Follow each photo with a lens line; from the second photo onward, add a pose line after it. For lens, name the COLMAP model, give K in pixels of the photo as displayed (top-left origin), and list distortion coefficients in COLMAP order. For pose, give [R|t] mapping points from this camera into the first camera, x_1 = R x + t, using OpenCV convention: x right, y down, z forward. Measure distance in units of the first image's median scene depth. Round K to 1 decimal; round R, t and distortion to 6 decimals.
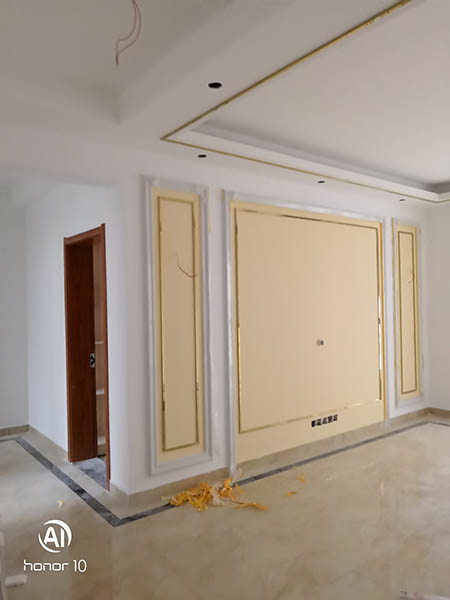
lens RADIAL K [[459.8, 0, 225.0], [0, 459.8, 300.0], [0, 0, 1]] dist [-0.009687, 0.002099]
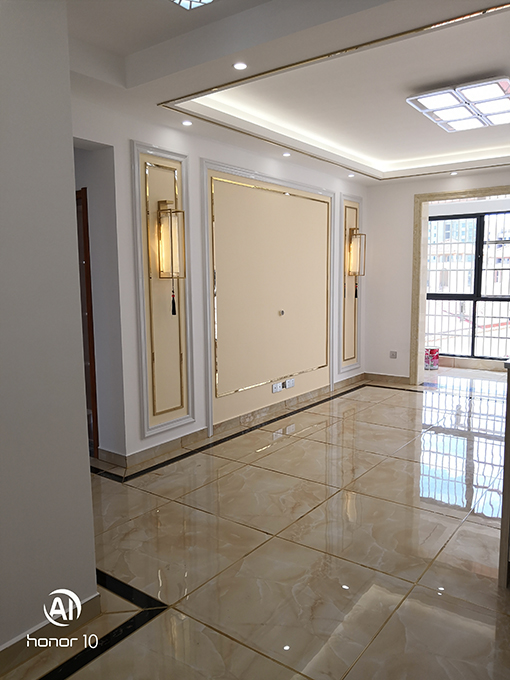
lens RADIAL K [[521.1, 0, 255.0], [0, 521.1, 340.0], [0, 0, 1]] dist [-0.009687, 0.002099]
pose [[0.963619, -0.017622, 0.266700, -0.199673], [-0.017540, 0.991504, 0.128886, 0.002785], [-0.266705, -0.128875, 0.955123, -0.151837]]
